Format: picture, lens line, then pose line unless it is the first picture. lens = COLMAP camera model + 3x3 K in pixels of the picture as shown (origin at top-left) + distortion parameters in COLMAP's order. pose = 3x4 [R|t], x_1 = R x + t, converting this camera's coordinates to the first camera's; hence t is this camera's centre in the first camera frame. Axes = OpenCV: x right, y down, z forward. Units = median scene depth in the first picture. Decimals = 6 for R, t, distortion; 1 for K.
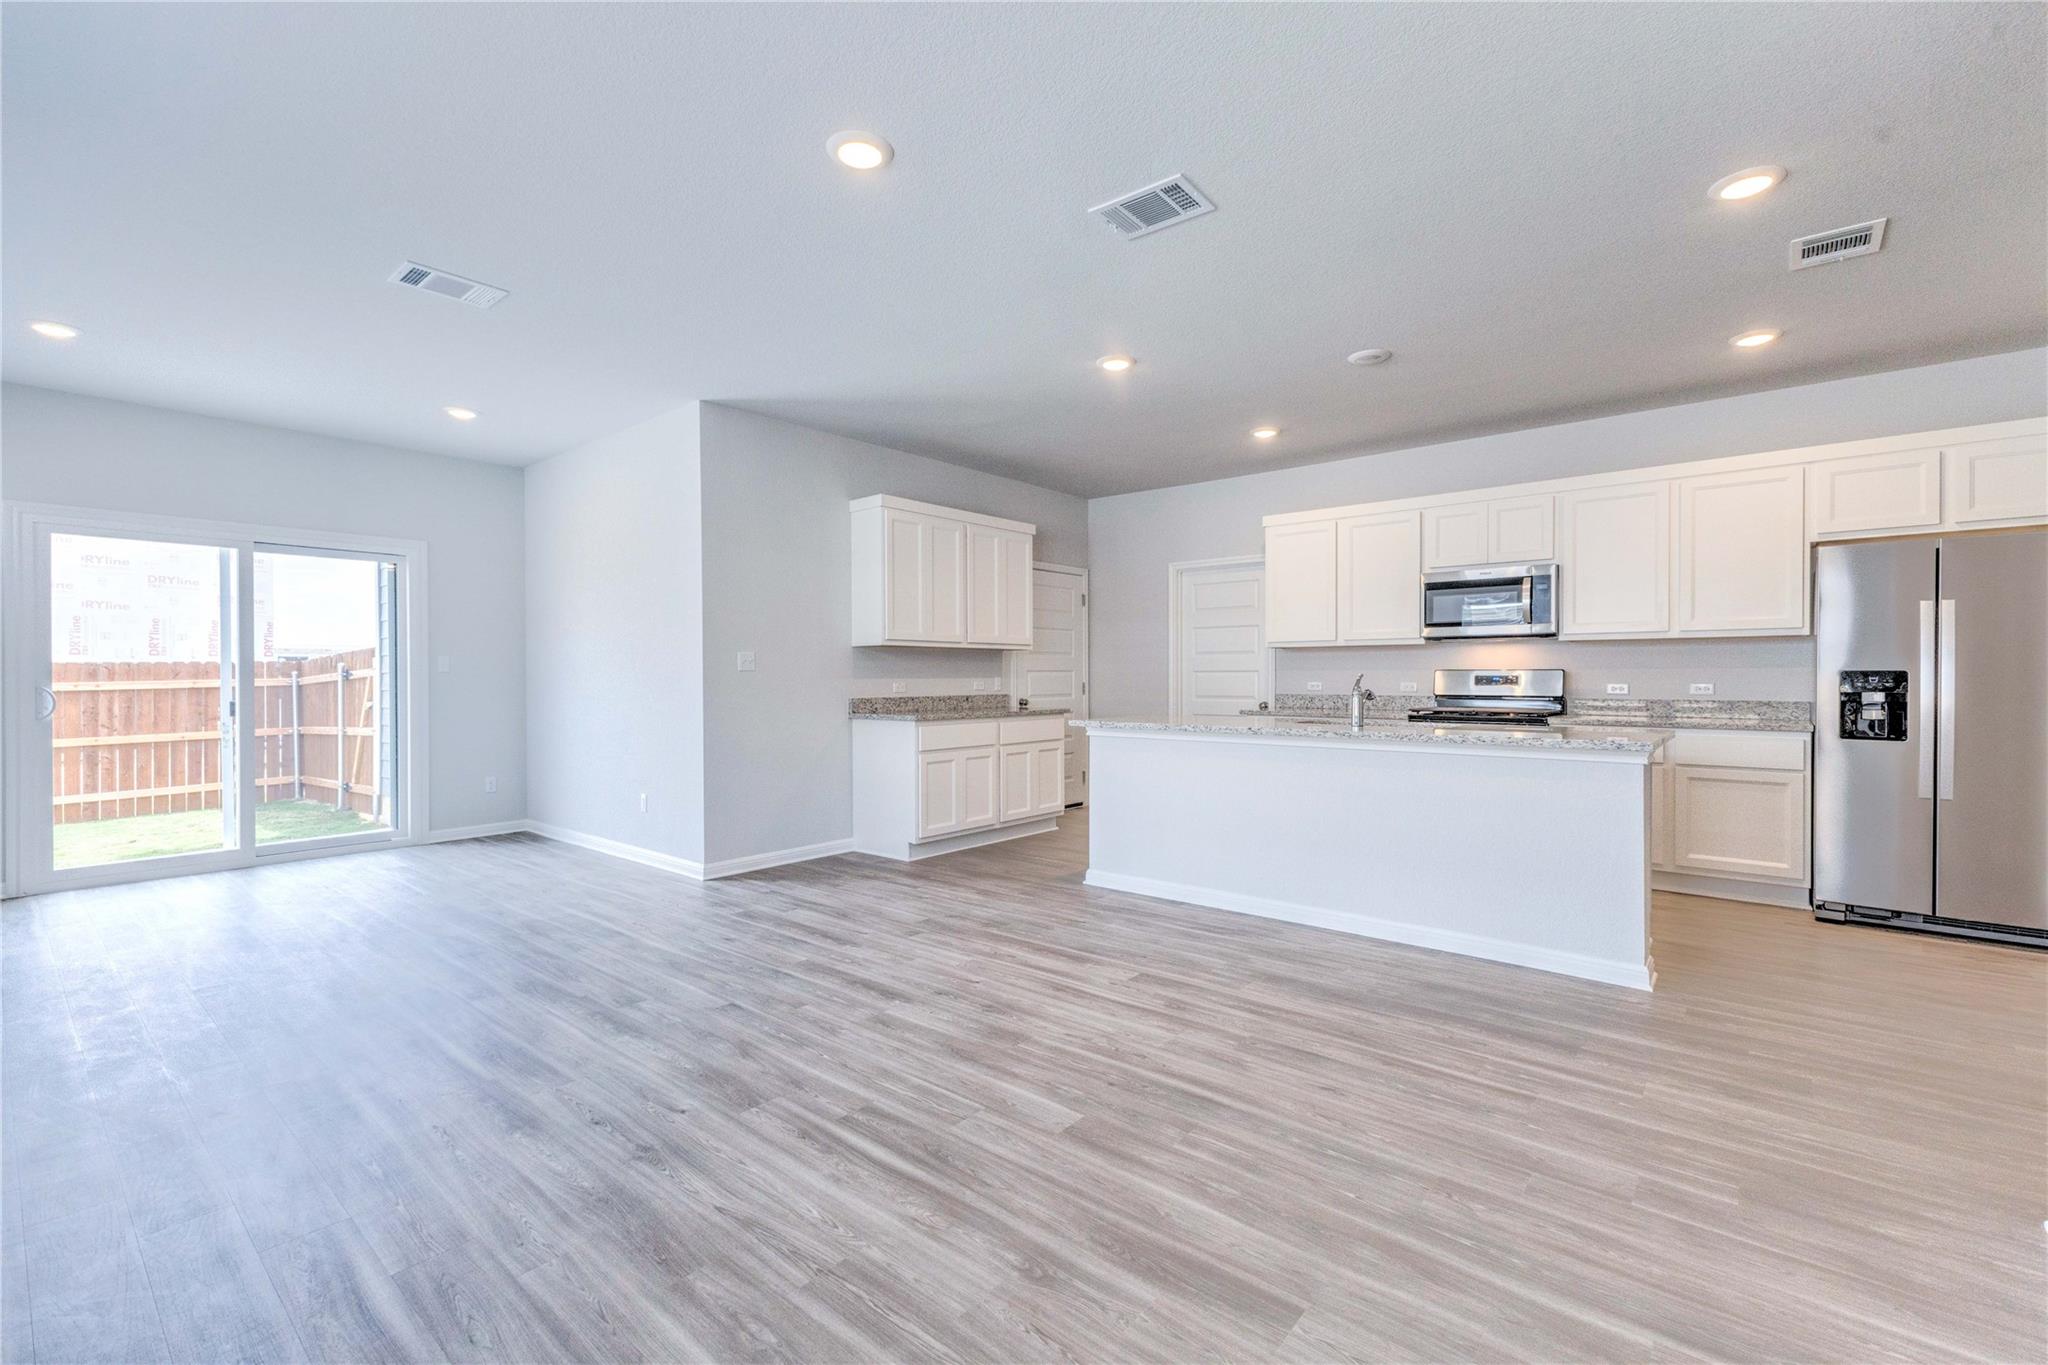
lens RADIAL K [[884.8, 0, 1027.2], [0, 884.8, 682.7], [0, 0, 1]] dist [0.012075, 0.000120]
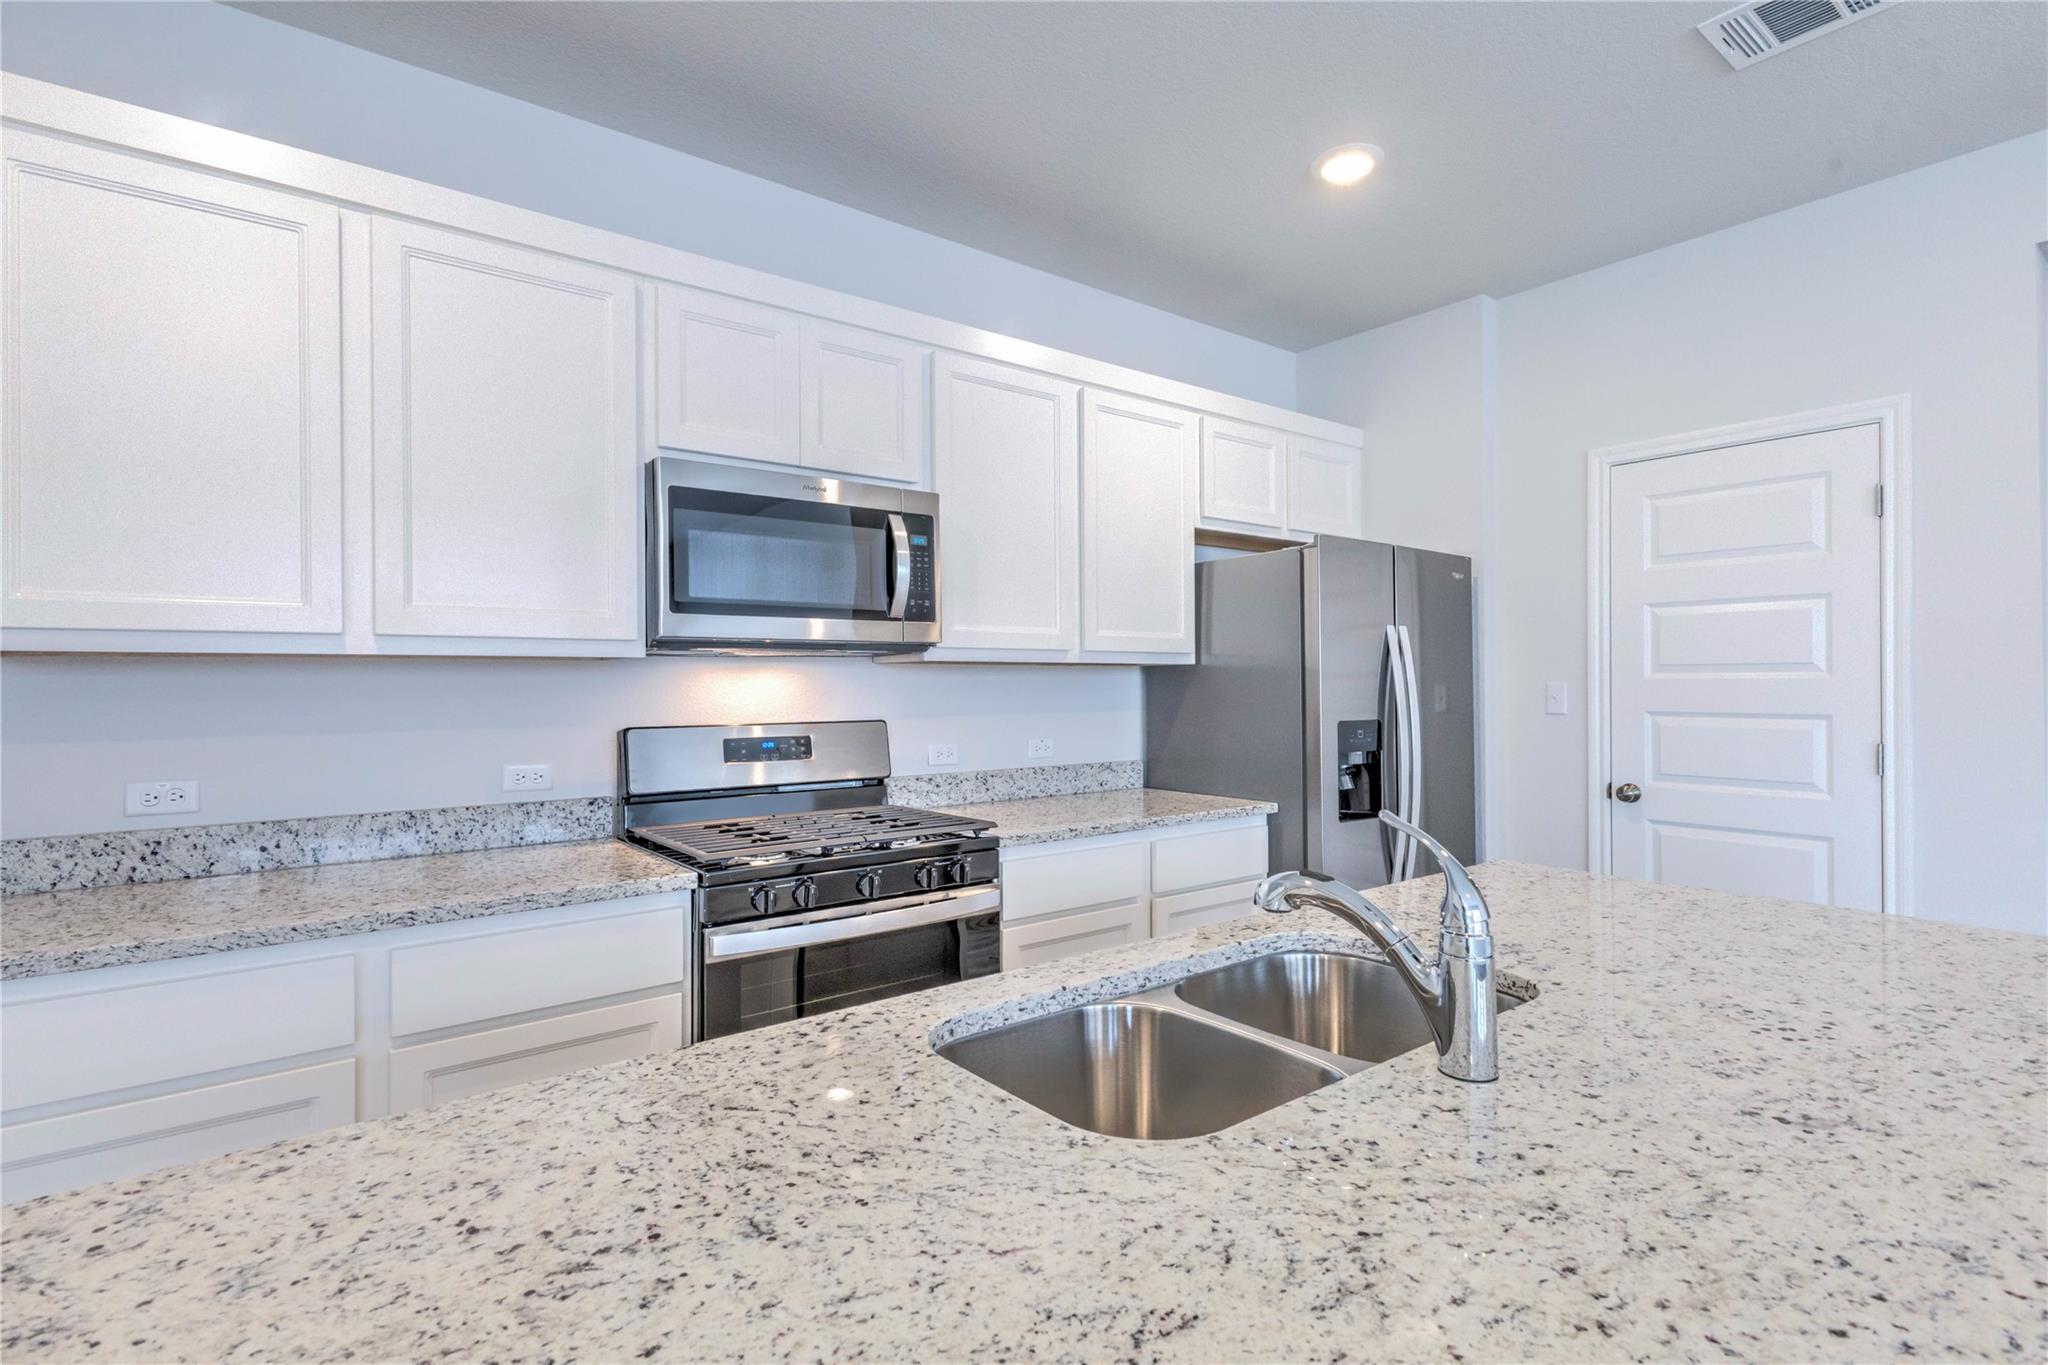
lens RADIAL K [[989.3, 0, 1030.3], [0, 989.3, 680.3], [0, 0, 1]] dist [0.016134, -0.001327]
pose [[0.205276, 0.002180, 0.978702, 0.099942], [0.009400, 0.999947, -0.004199, -0.034829], [-0.978659, 0.010061, 0.205245, 0.848049]]
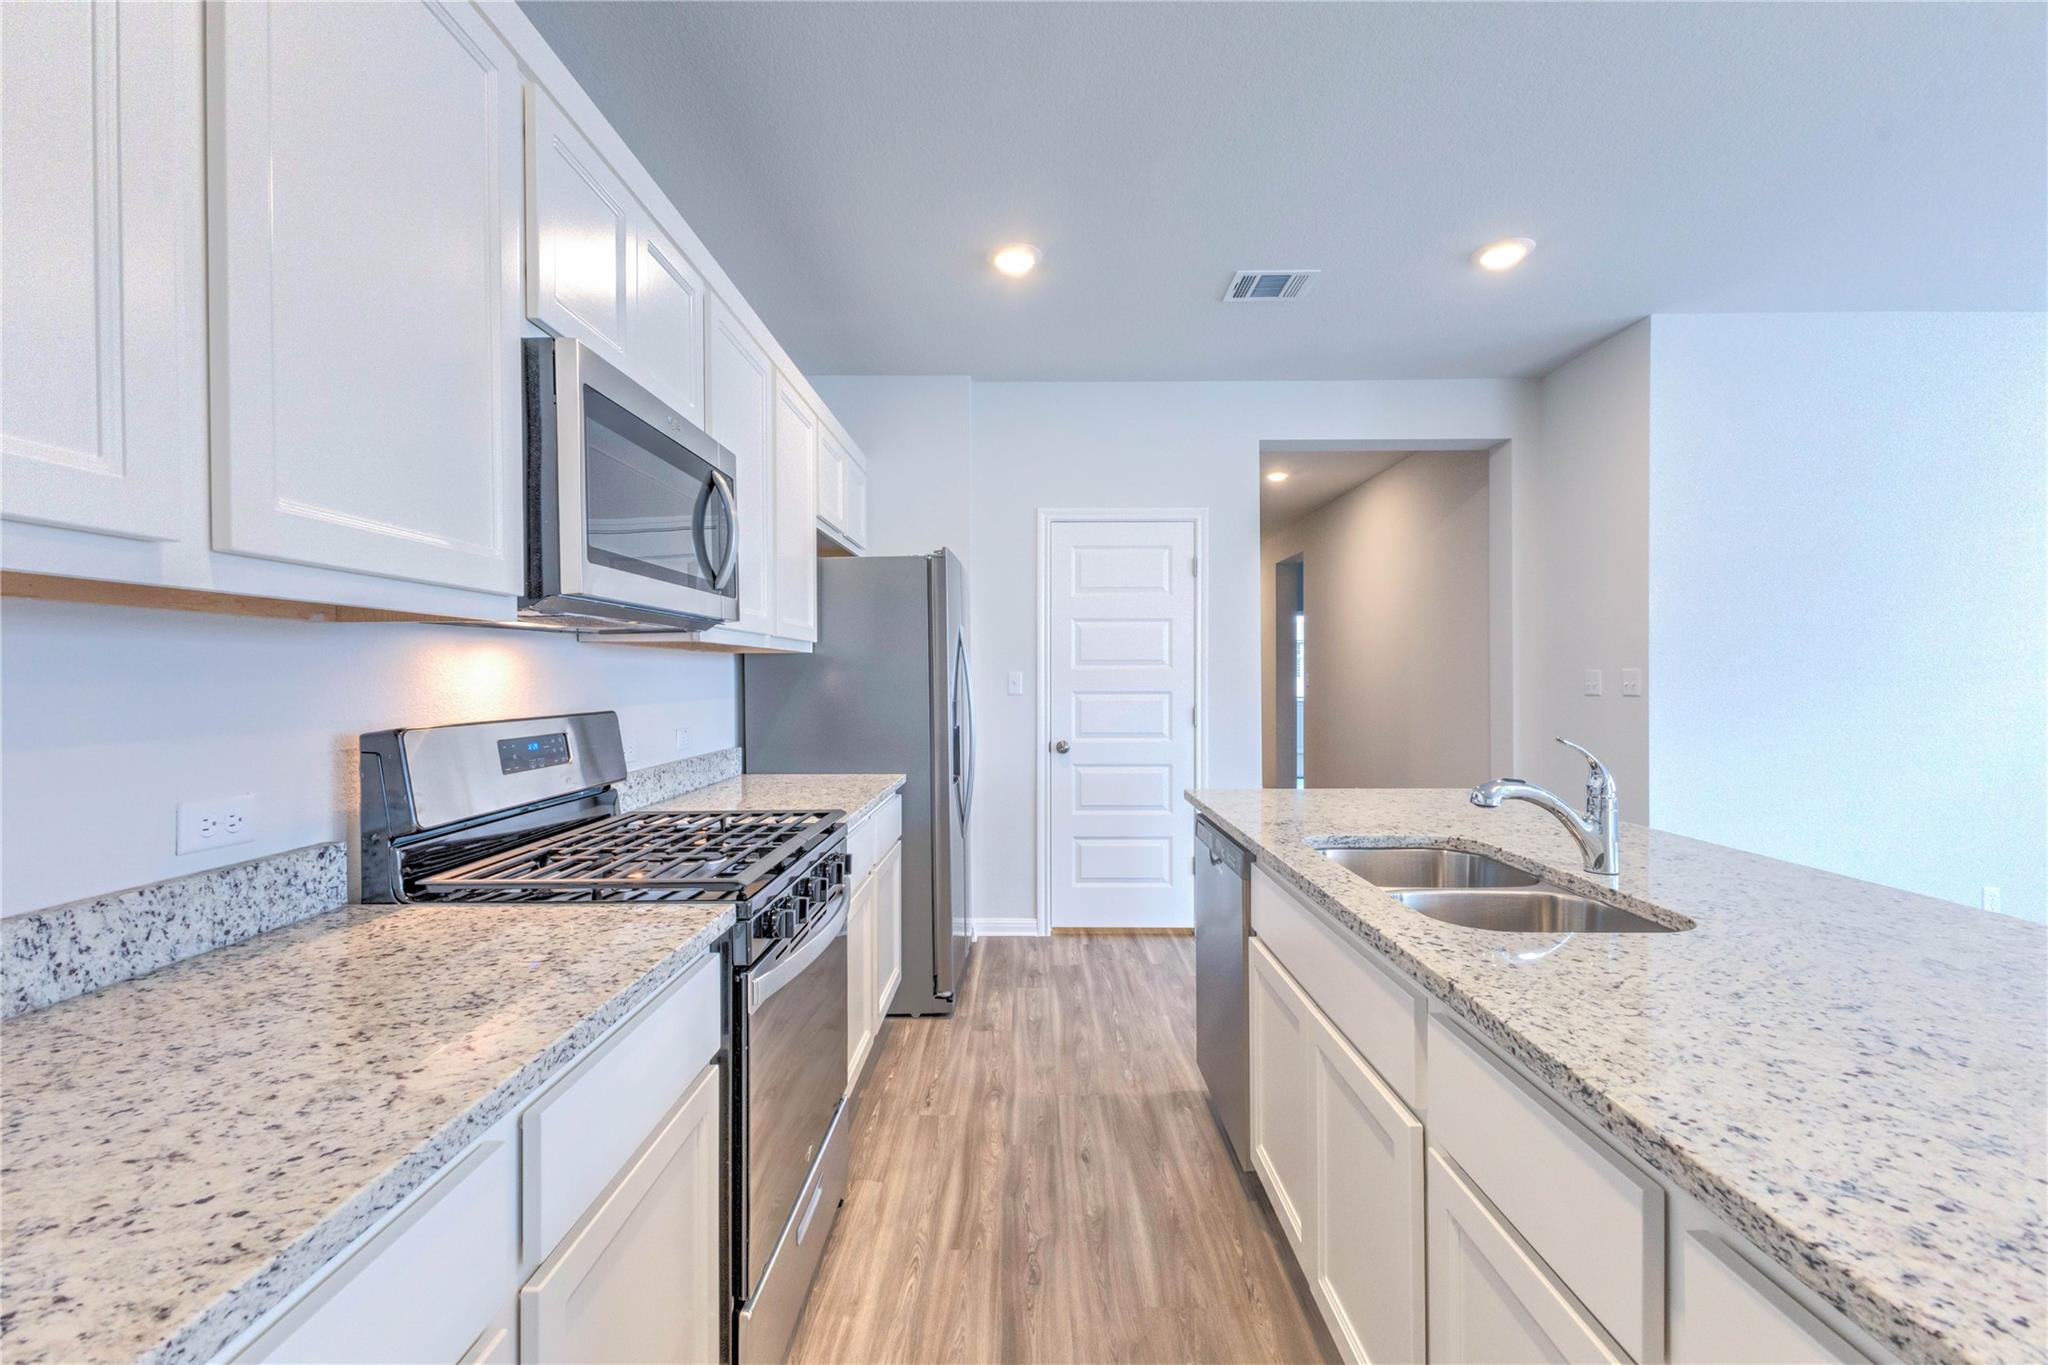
lens RADIAL K [[879.7, 0, 1028.5], [0, 879.7, 679.6], [0, 0, 1]] dist [0.009745, -0.000696]
pose [[-0.639711, -0.002193, 0.768612, 0.190670], [0.006235, 0.999948, 0.008043, -0.031973], [-0.768590, 0.009937, -0.639664, 1.156701]]
